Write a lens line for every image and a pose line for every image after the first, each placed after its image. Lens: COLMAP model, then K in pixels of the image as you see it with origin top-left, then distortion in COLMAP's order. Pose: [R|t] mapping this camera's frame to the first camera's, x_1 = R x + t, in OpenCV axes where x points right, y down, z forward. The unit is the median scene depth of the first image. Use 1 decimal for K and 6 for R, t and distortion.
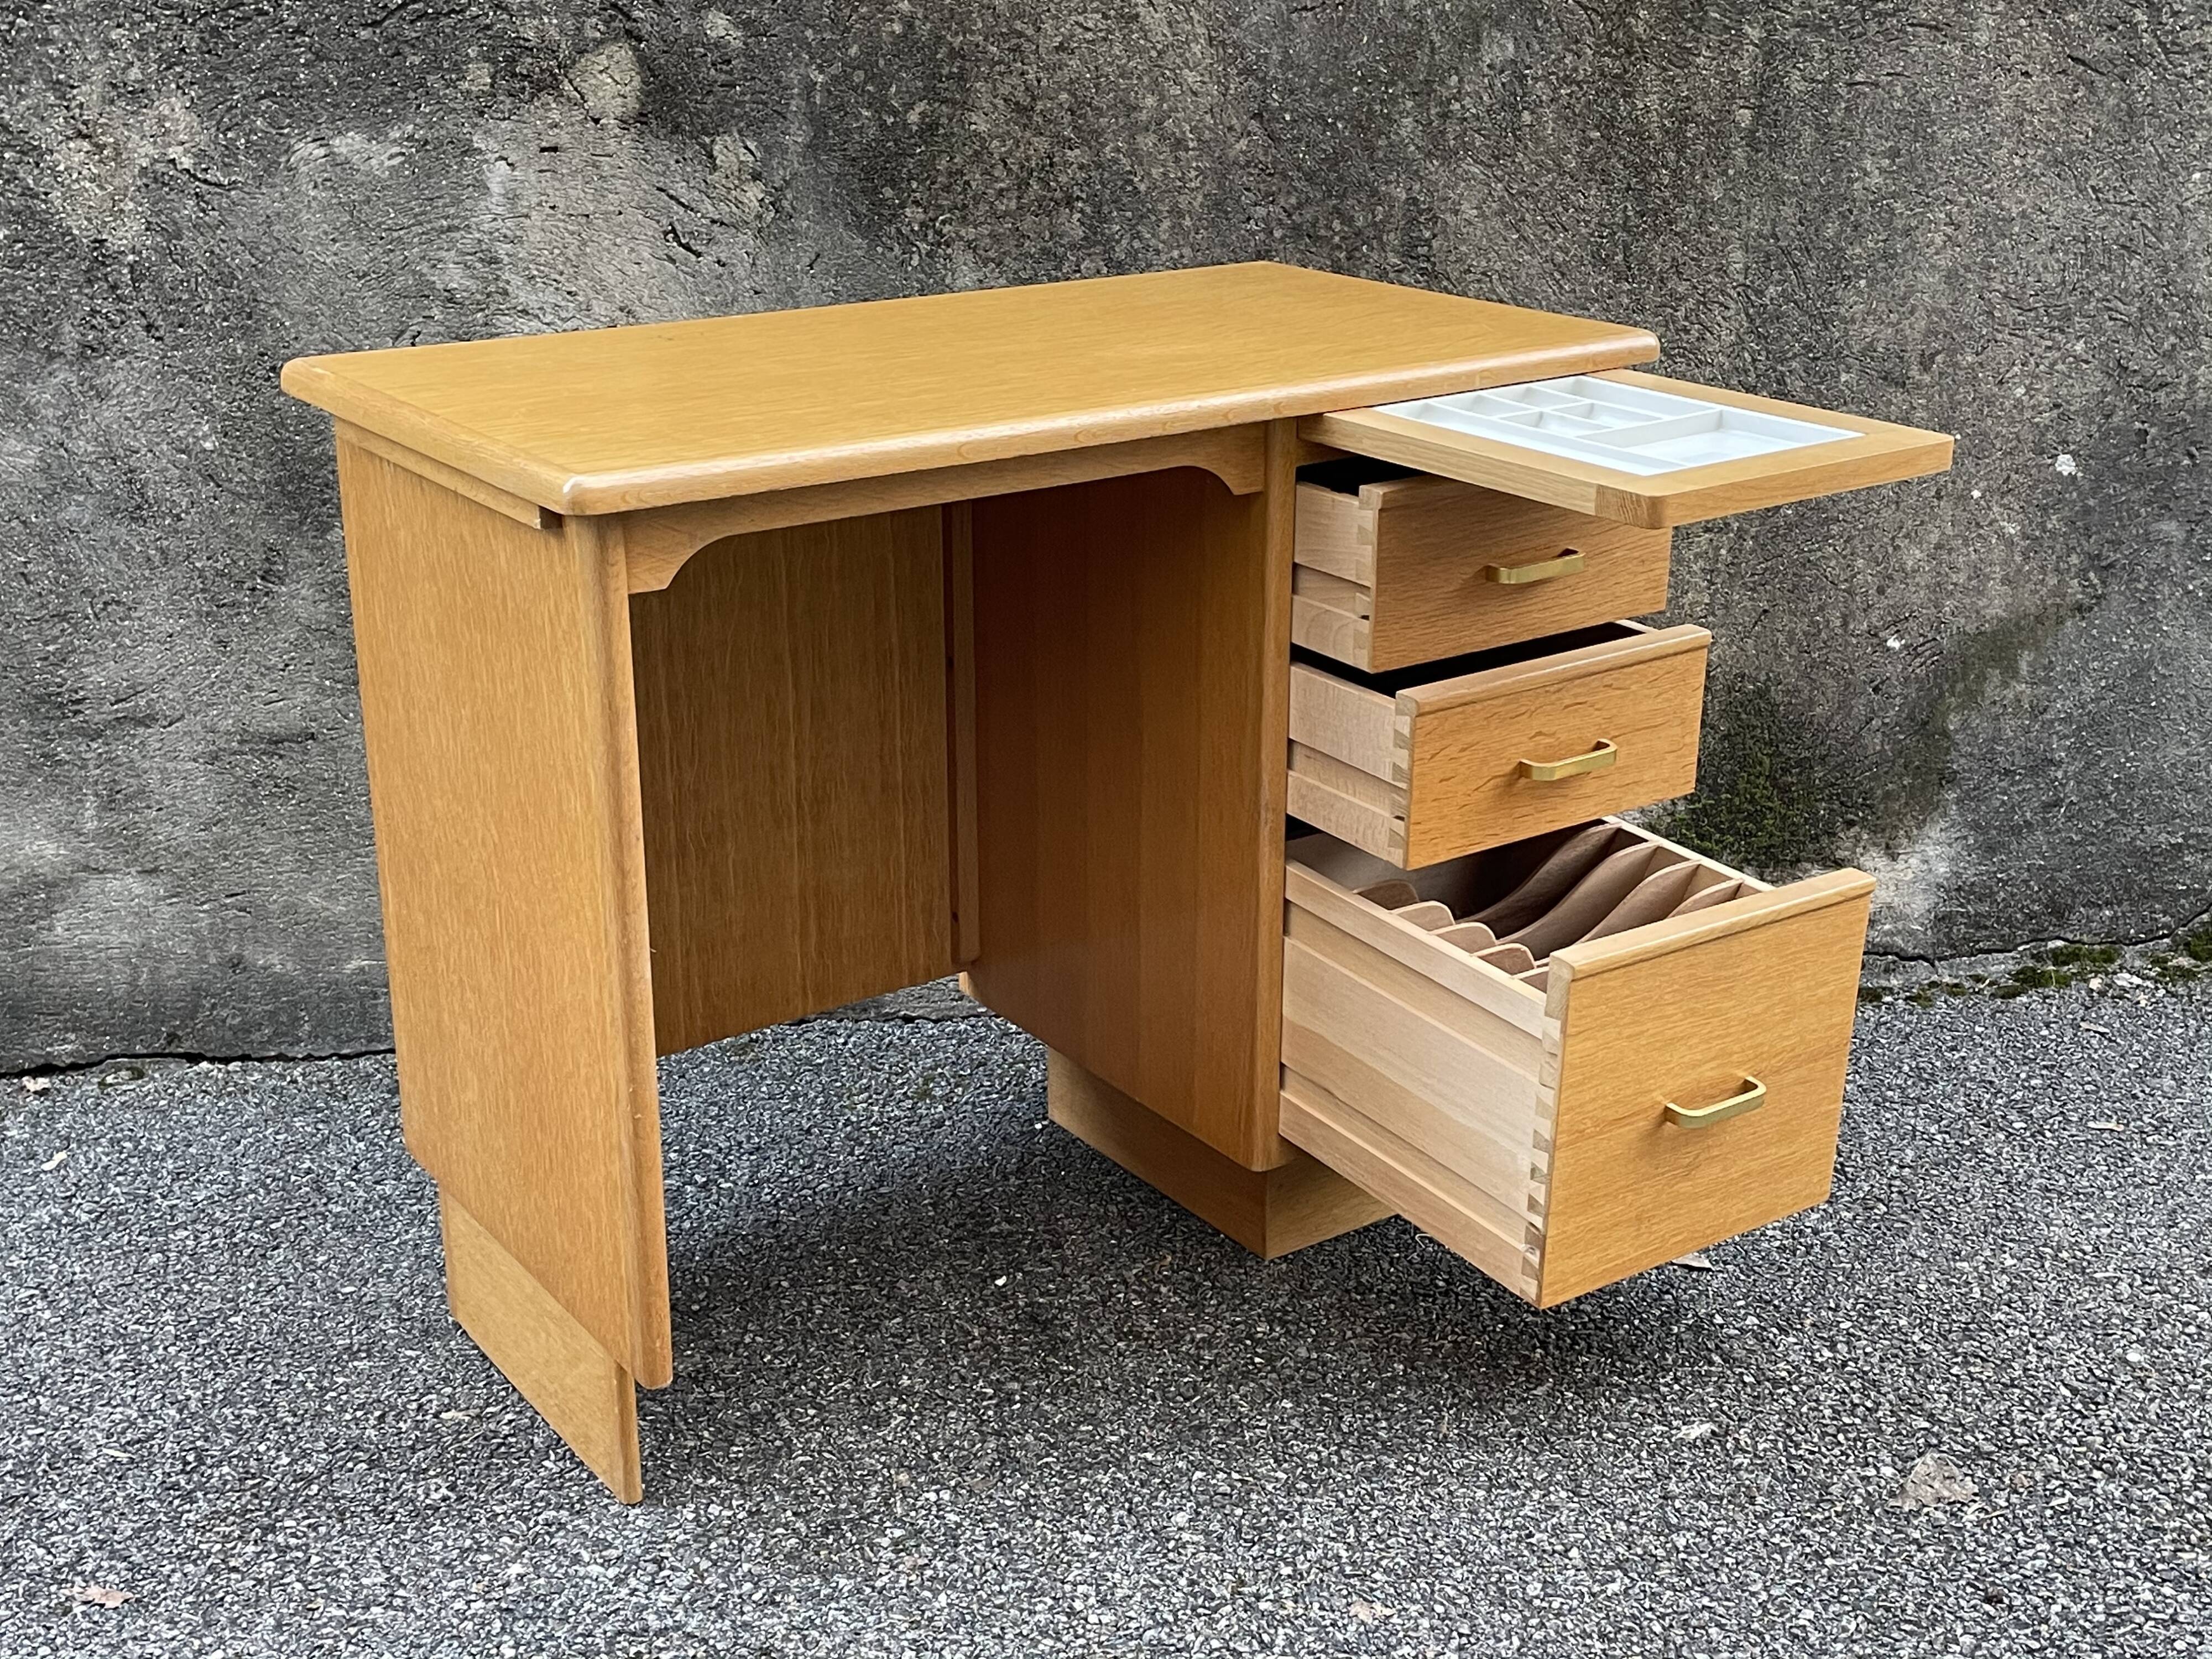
lens RADIAL K [[2634.3, 0, 1105.4], [0, 2634.3, 797.3], [0, 0, 1]] dist [0.099475, -0.158209]
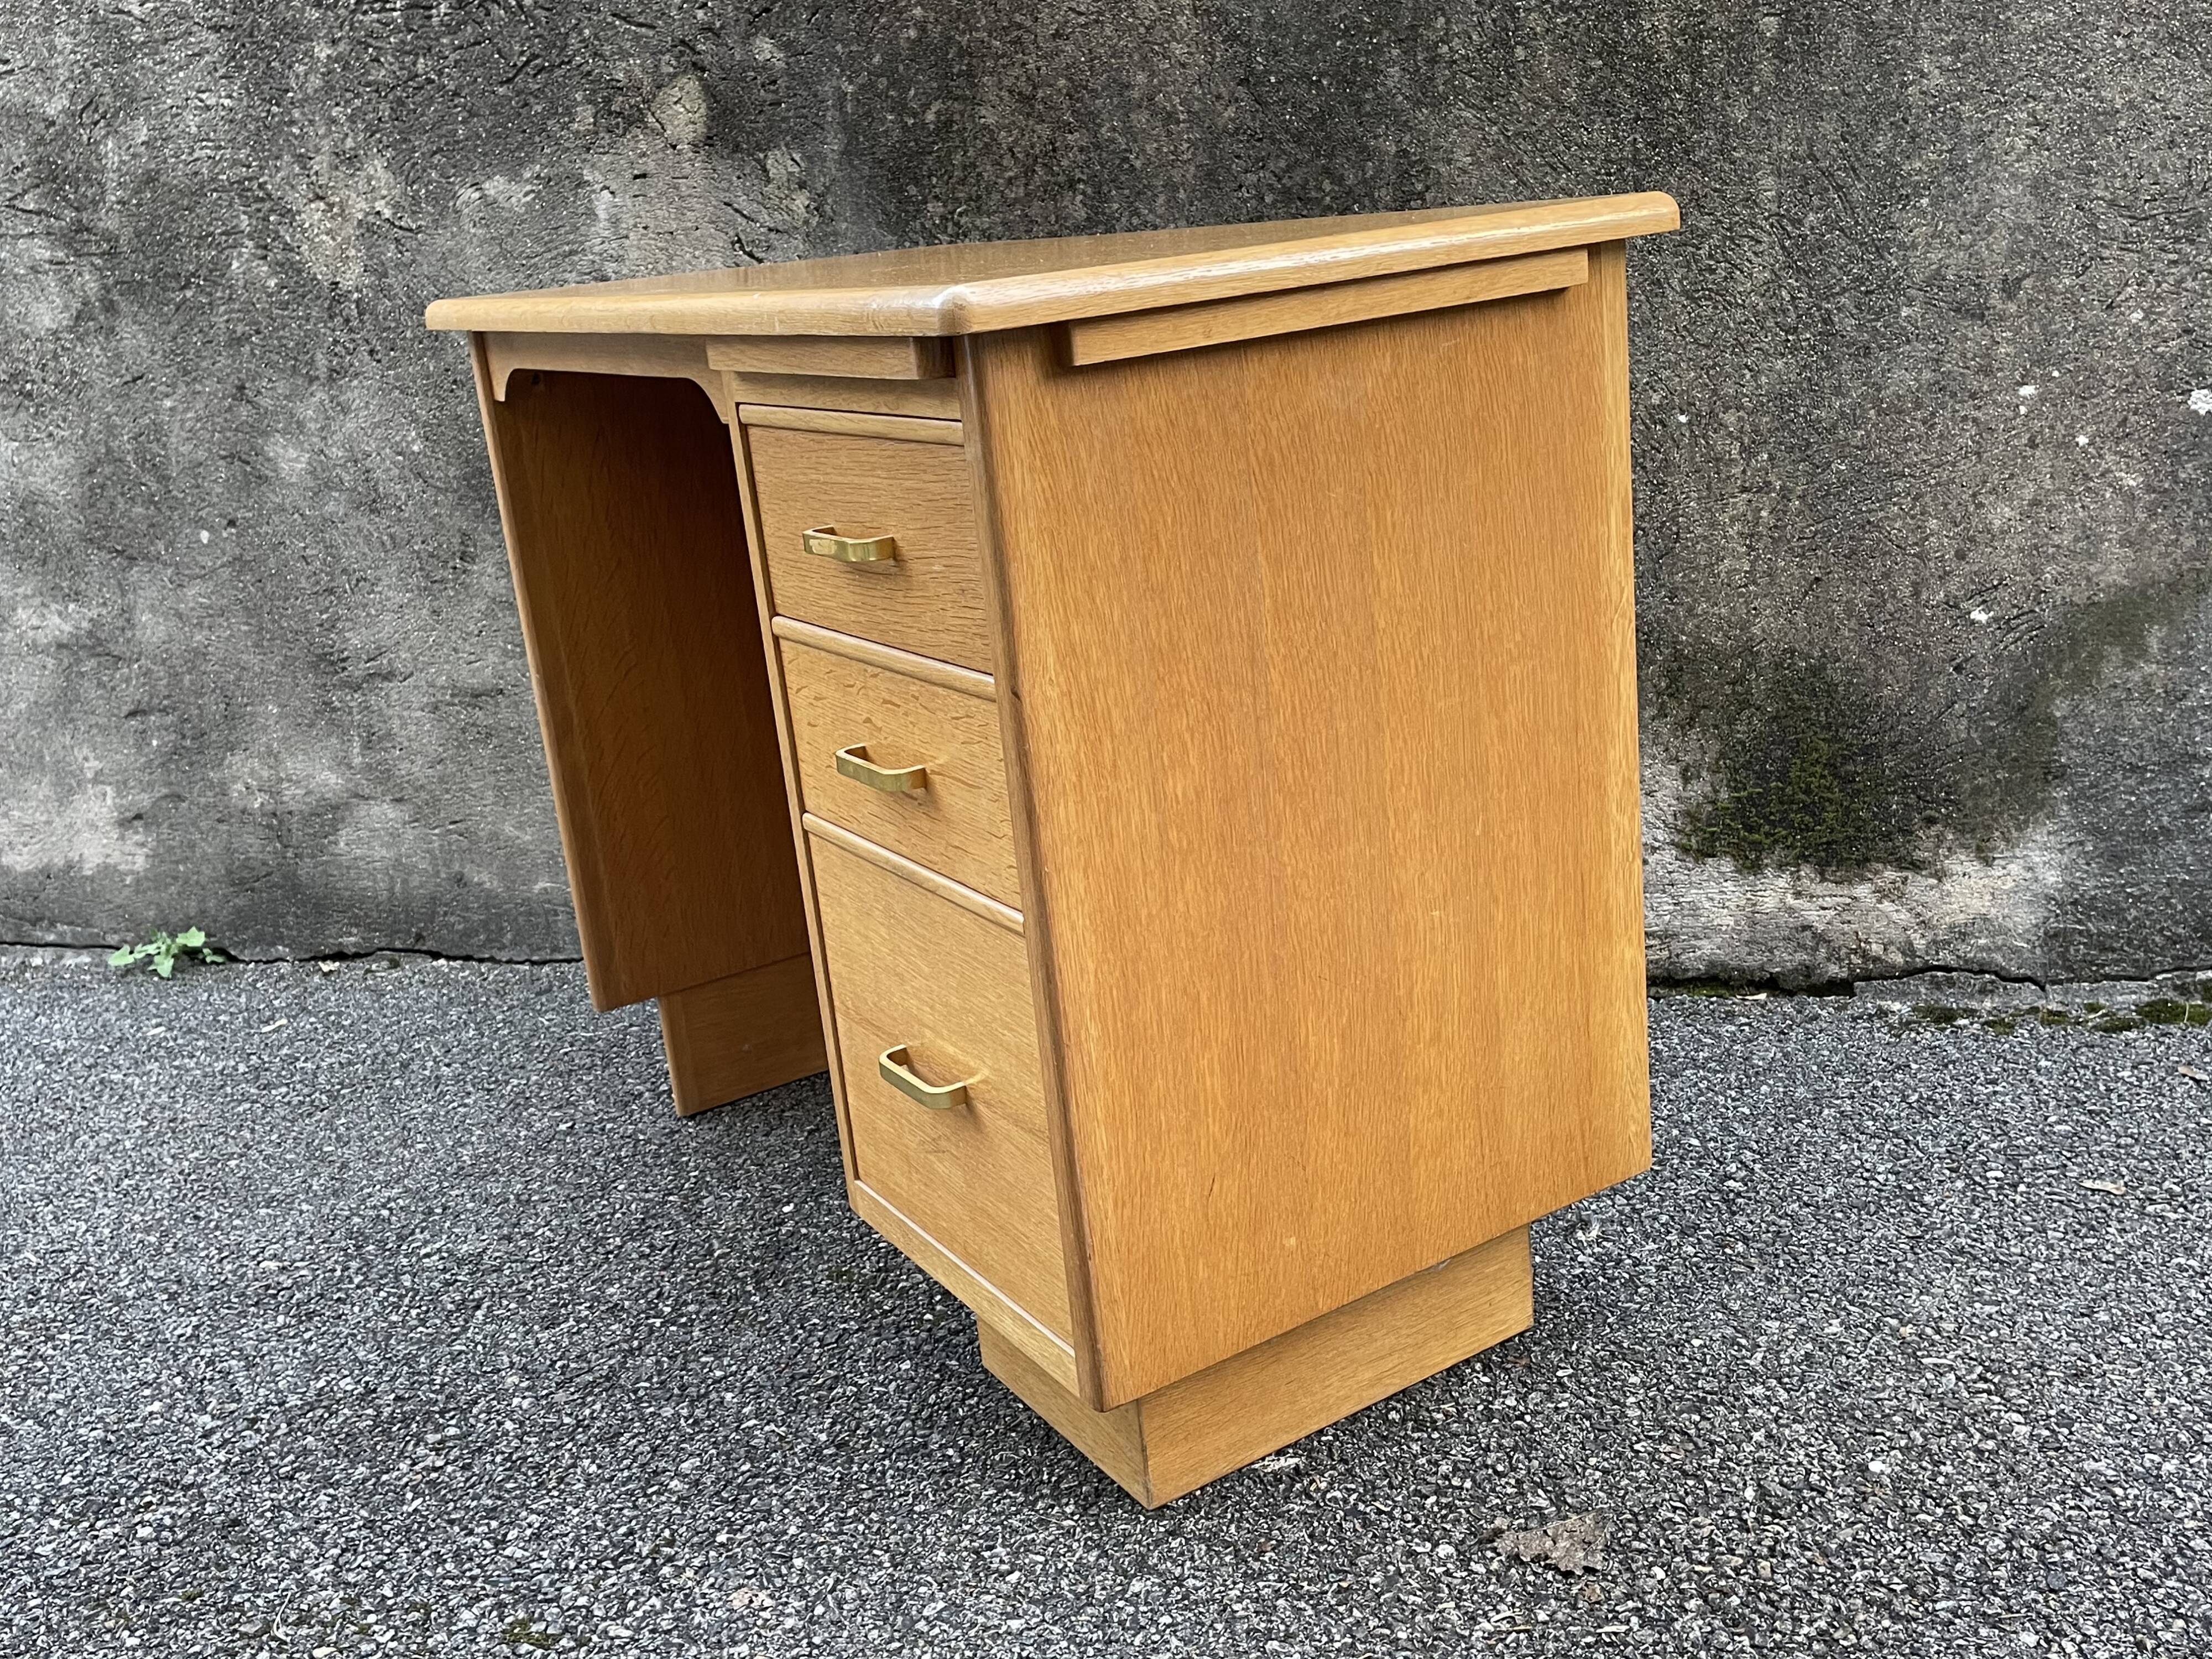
lens RADIAL K [[2054.7, 0, 1107.6], [0, 2054.7, 807.5], [0, 0, 1]] dist [0.078592, -0.098018]
pose [[0.905046, 0.036903, -0.423709, 0.356308], [-0.043216, 0.999052, -0.005298, 0.022966], [0.423112, 0.023106, 0.905783, 0.280811]]
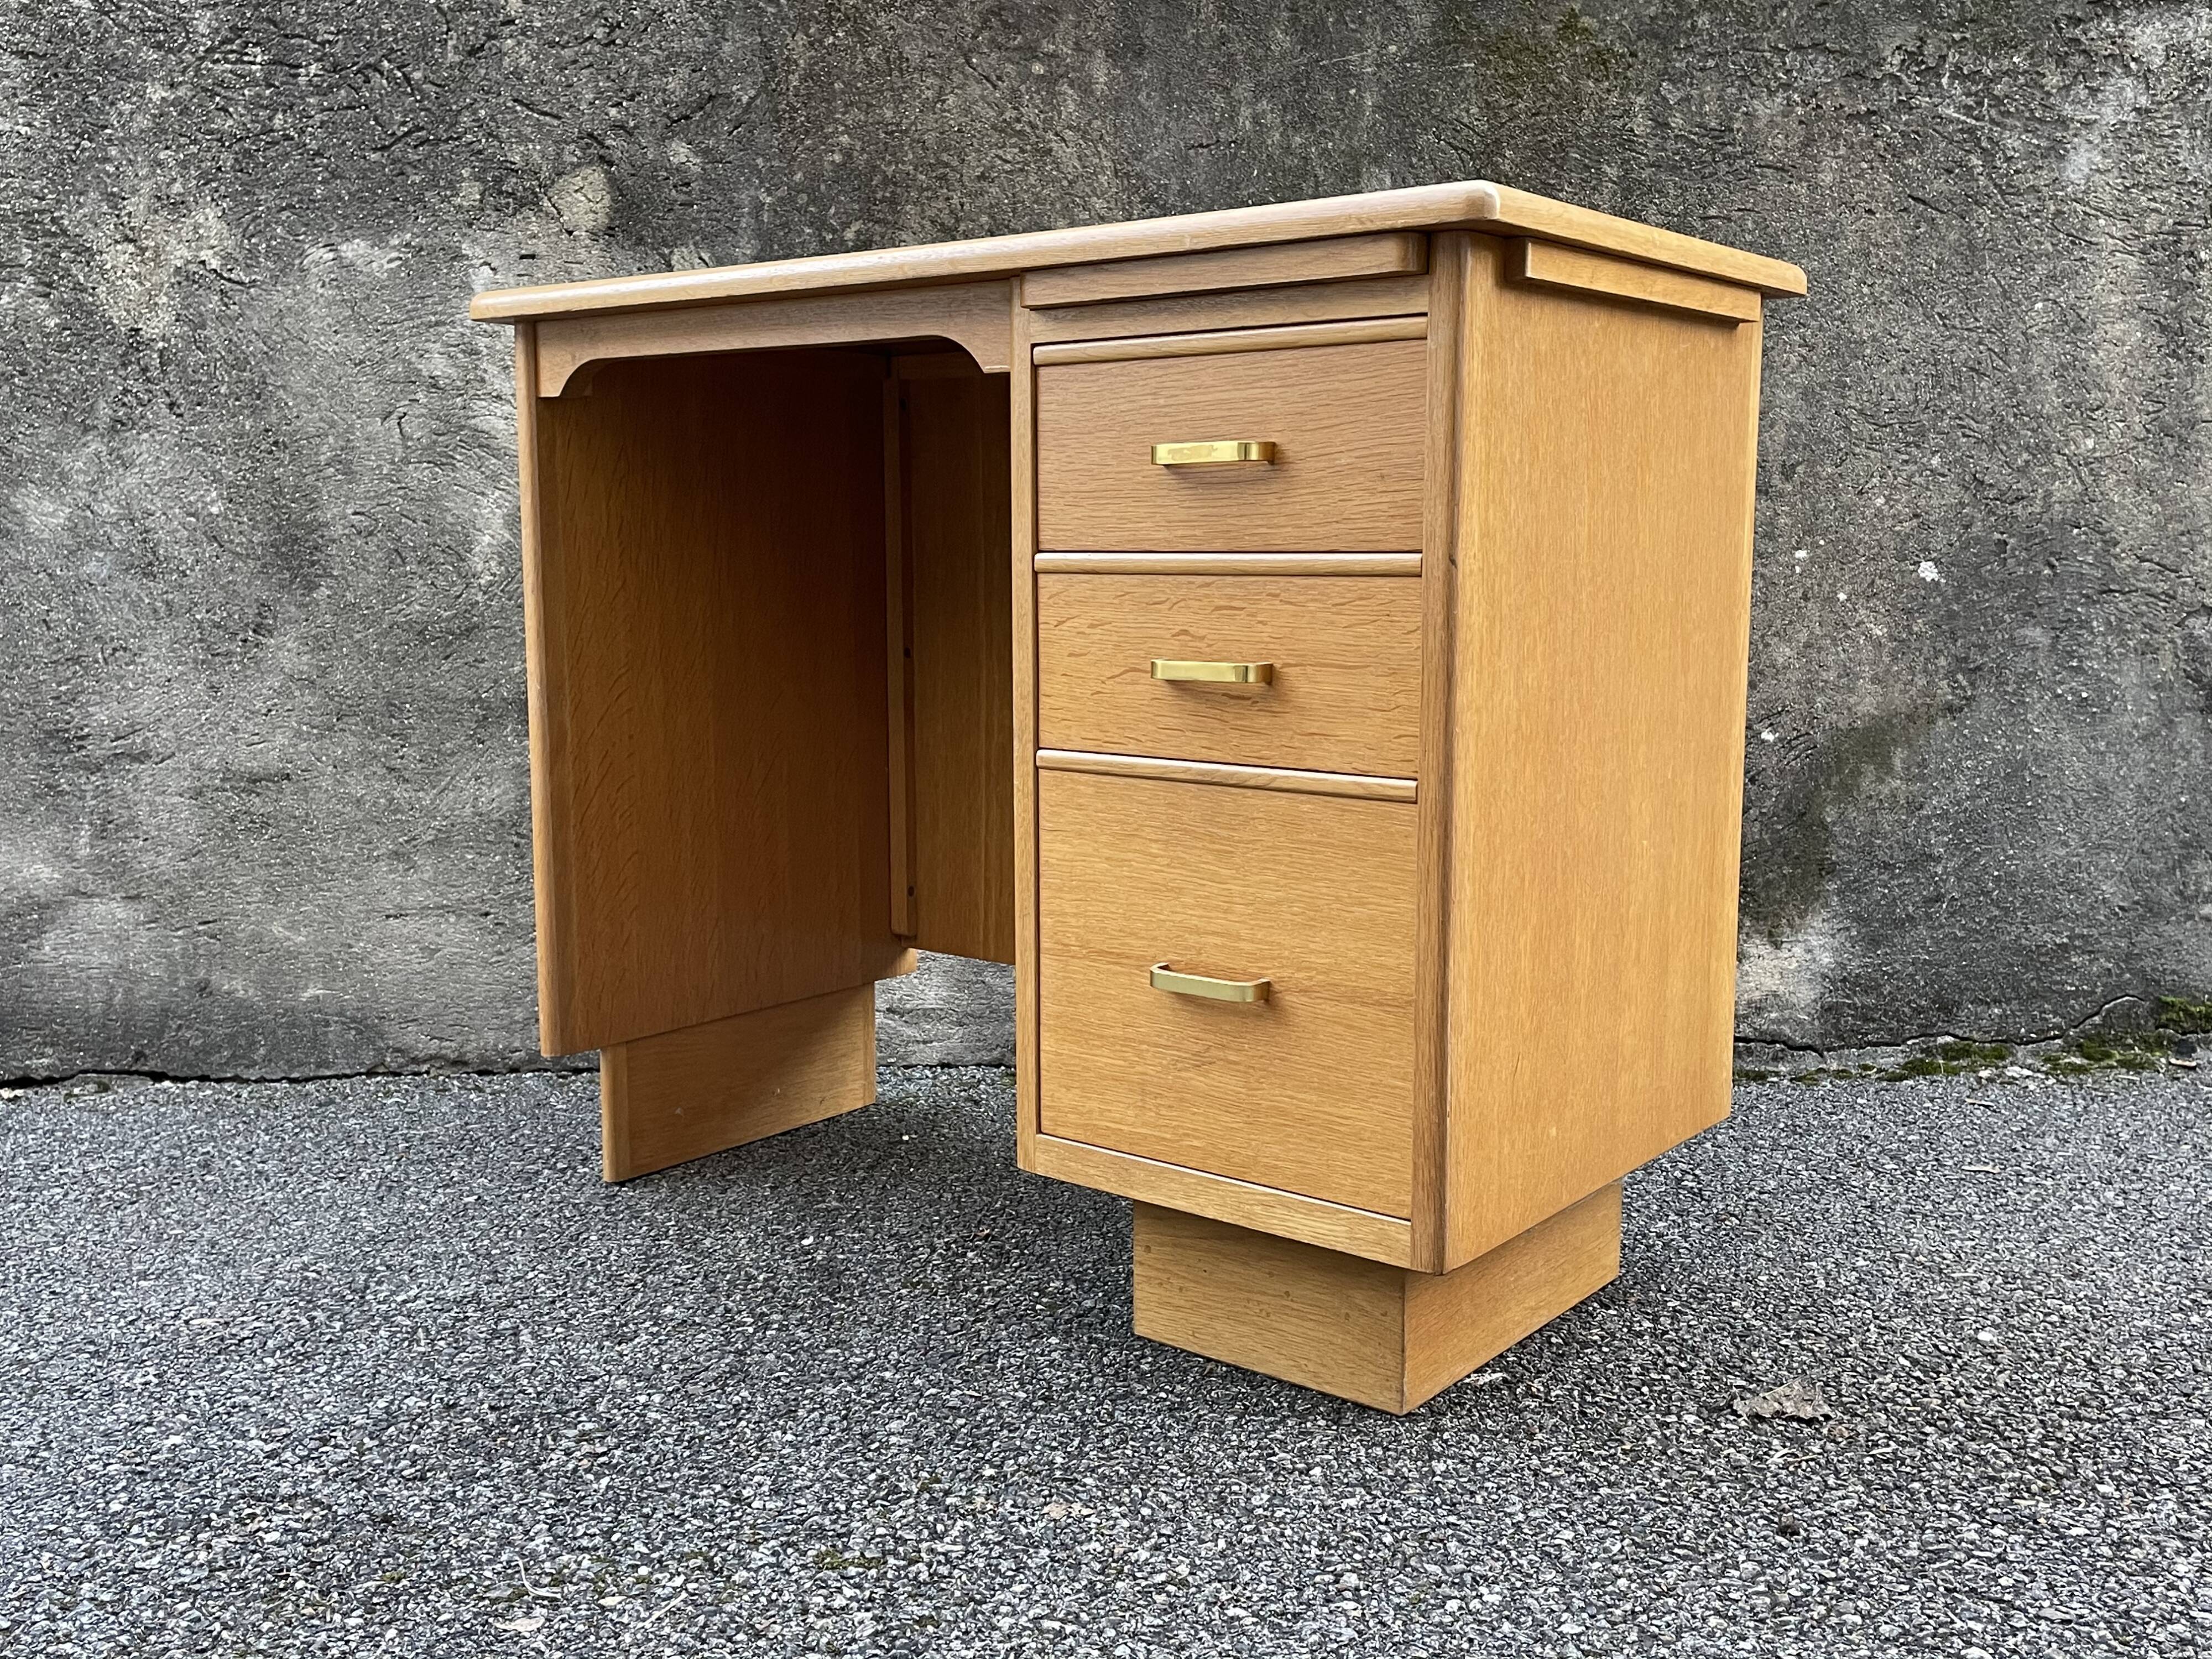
lens RADIAL K [[2053.5, 0, 1113.6], [0, 2053.5, 808.3], [0, 0, 1]] dist [0.076983, -0.093105]
pose [[0.995819, 0.017244, -0.089711, 0.122256], [-0.034416, 0.980483, -0.193571, 0.148517], [0.084622, 0.195849, 0.976976, 0.199585]]
